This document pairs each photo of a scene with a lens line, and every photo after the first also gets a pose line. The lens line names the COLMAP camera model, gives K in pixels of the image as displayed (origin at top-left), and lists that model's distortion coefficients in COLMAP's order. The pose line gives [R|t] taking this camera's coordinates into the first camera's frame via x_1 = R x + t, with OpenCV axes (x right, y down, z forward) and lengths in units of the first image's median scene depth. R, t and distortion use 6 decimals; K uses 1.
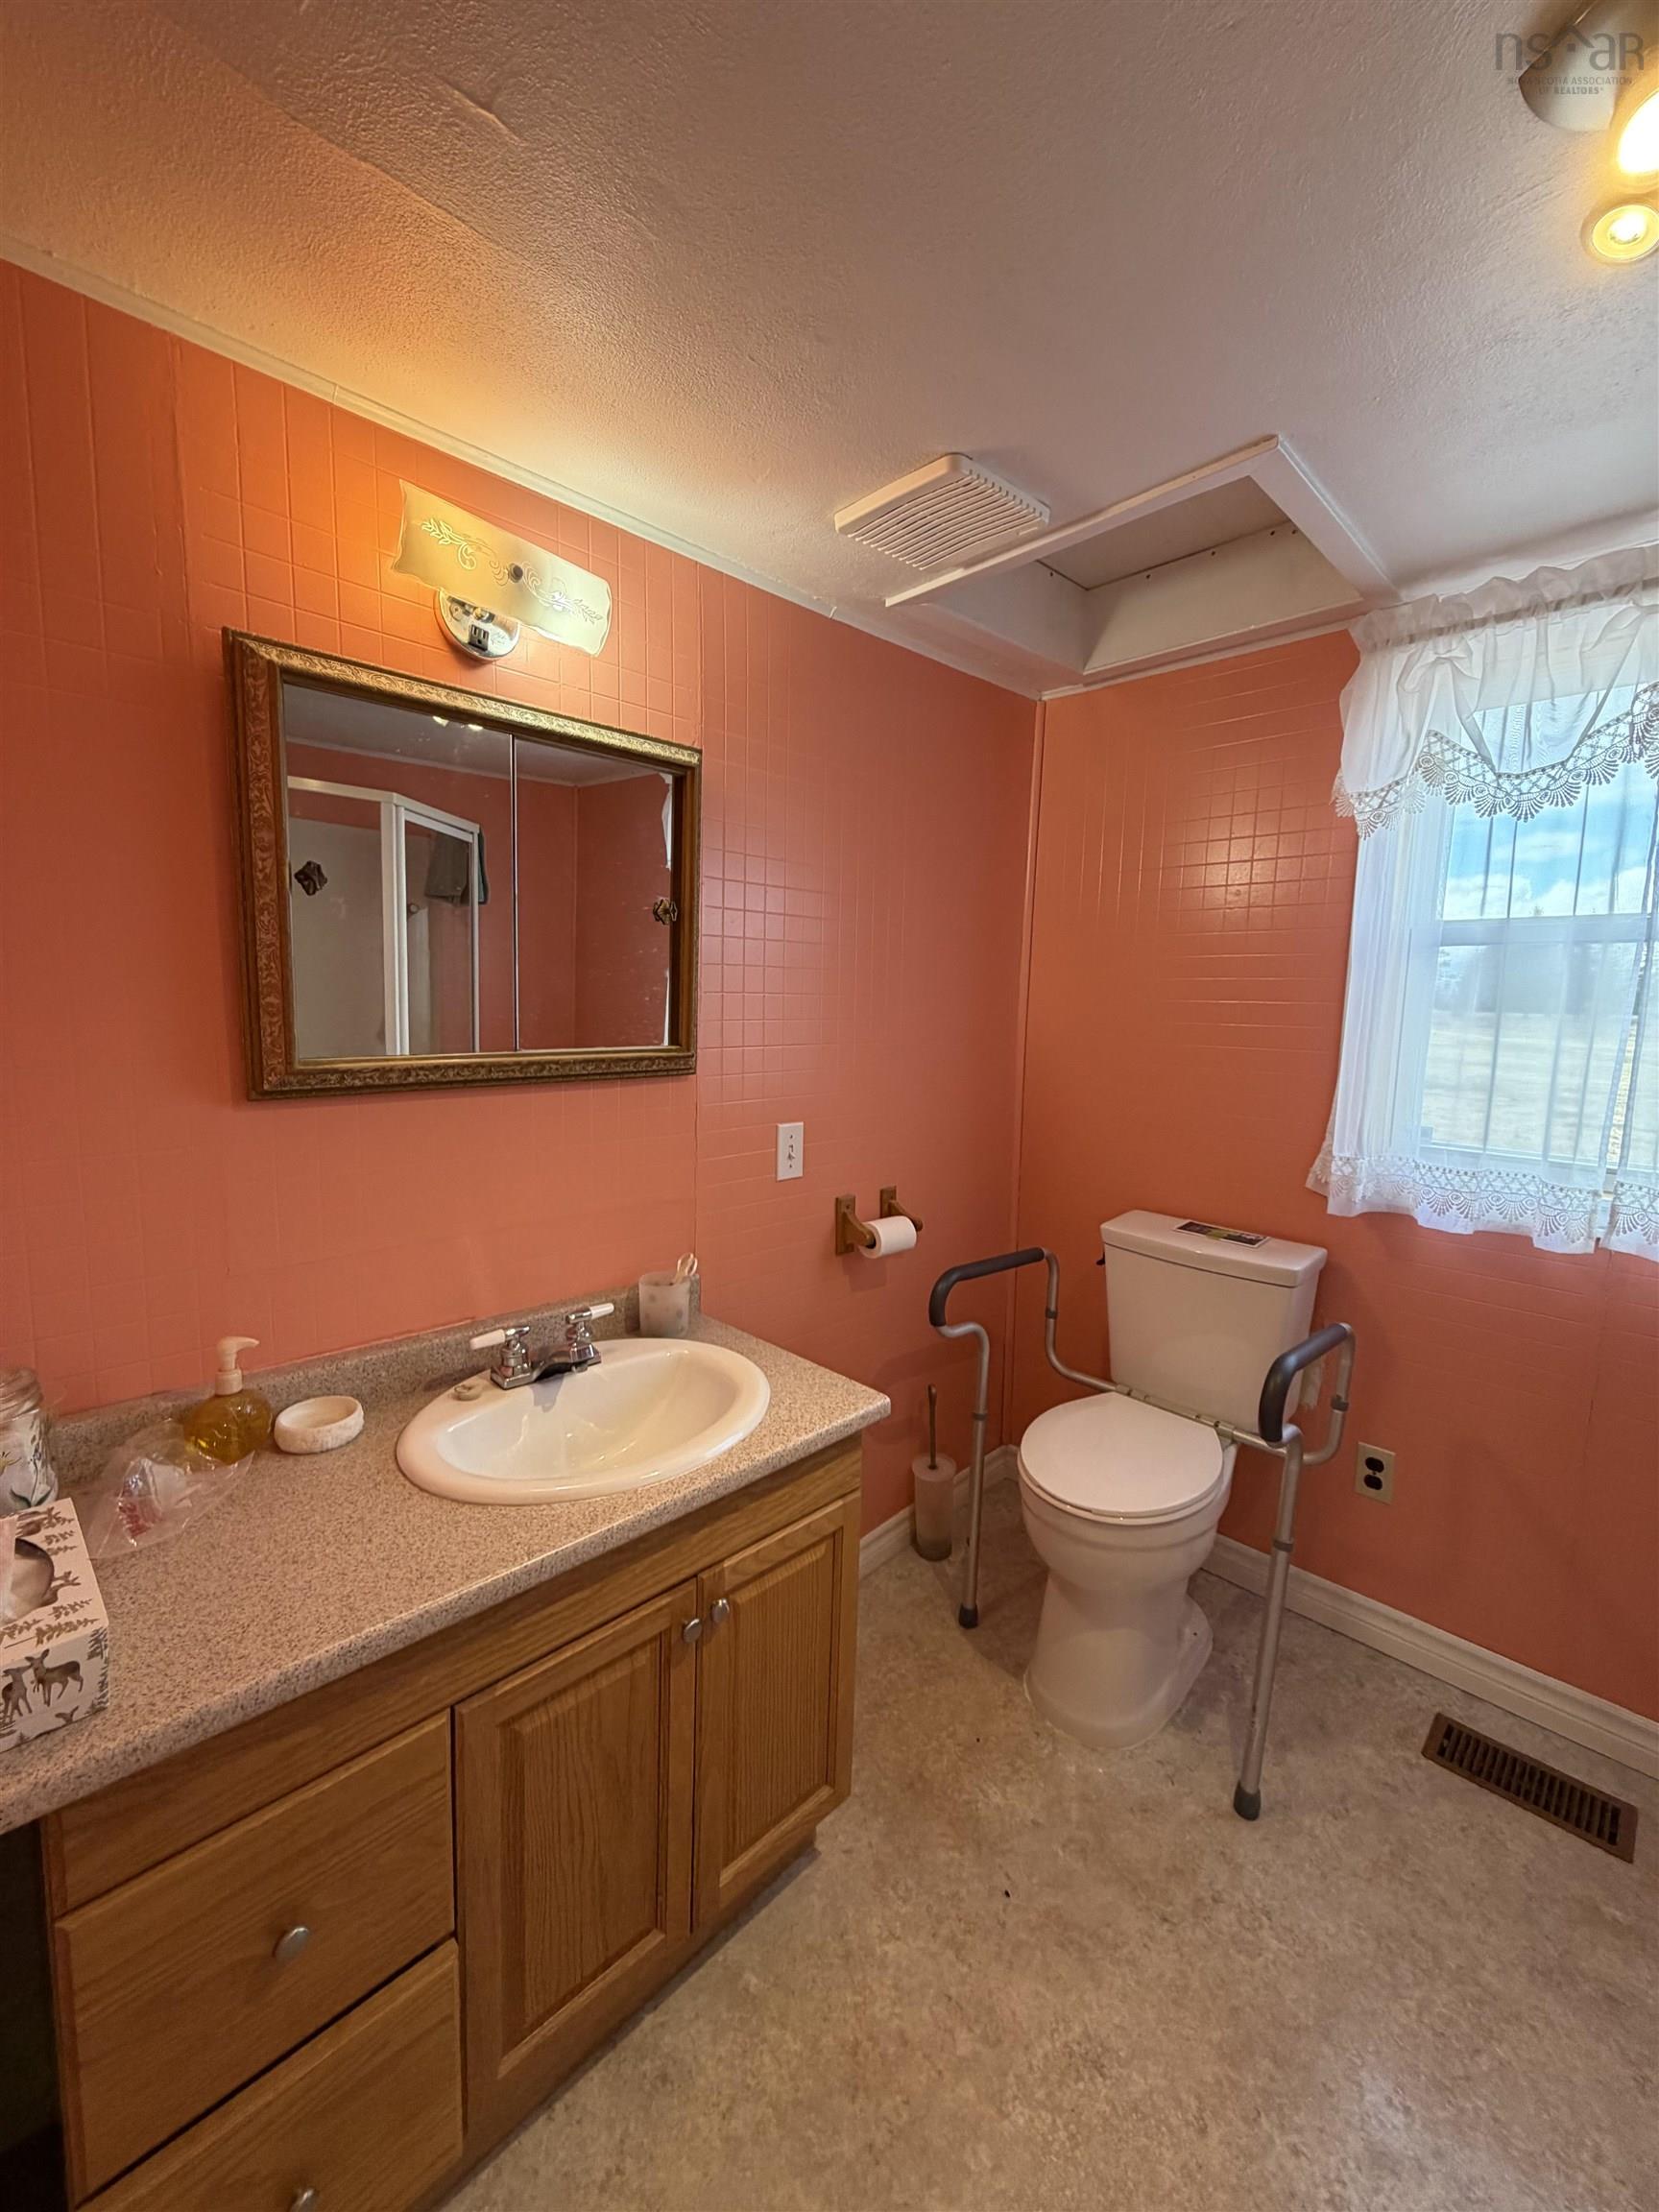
lens RADIAL K [[883.4, 0, 835.3], [0, 883.4, 1093.0], [0, 0, 1]] dist [0.001535, -0.000027]
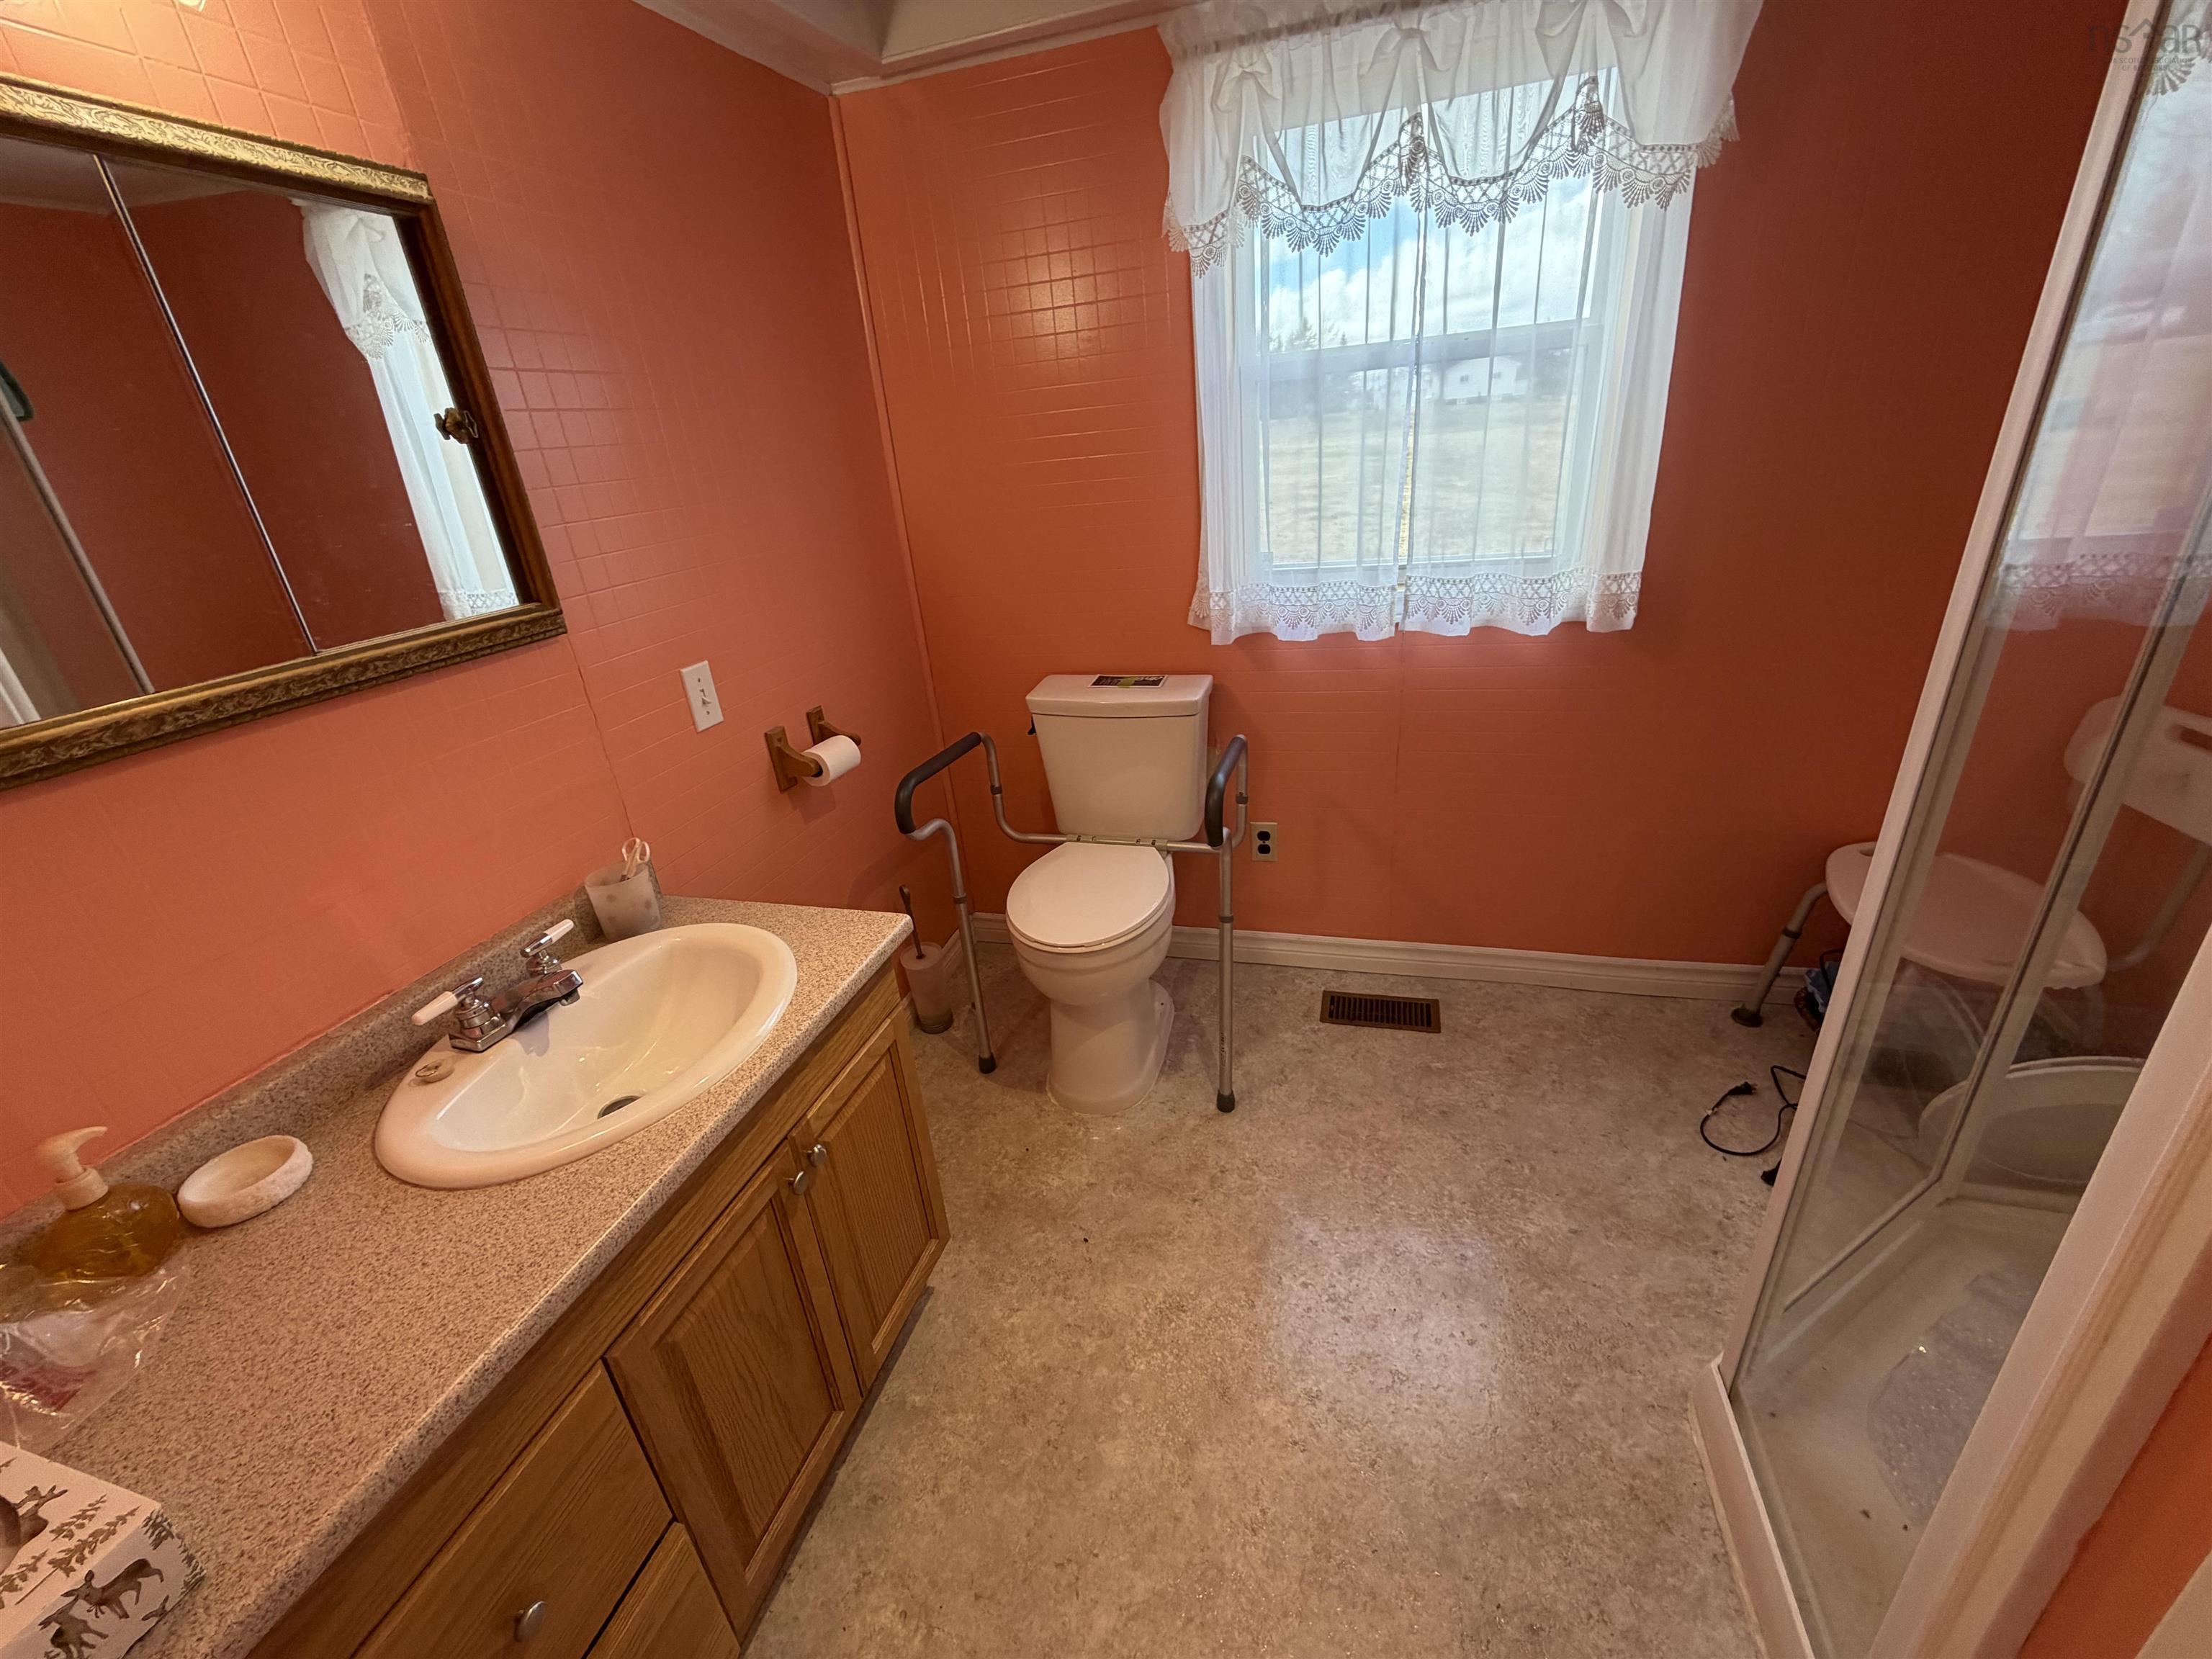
lens RADIAL K [[883.4, 0, 1107.3], [0, 883.4, 820.5], [0, 0, 1]] dist [0.001535, -0.000027]
pose [[0.874985, -0.280067, 0.394923, -0.101270], [0.157874, 0.936166, 0.314116, -0.040696], [-0.457687, -0.212499, 0.863346, 0.025666]]
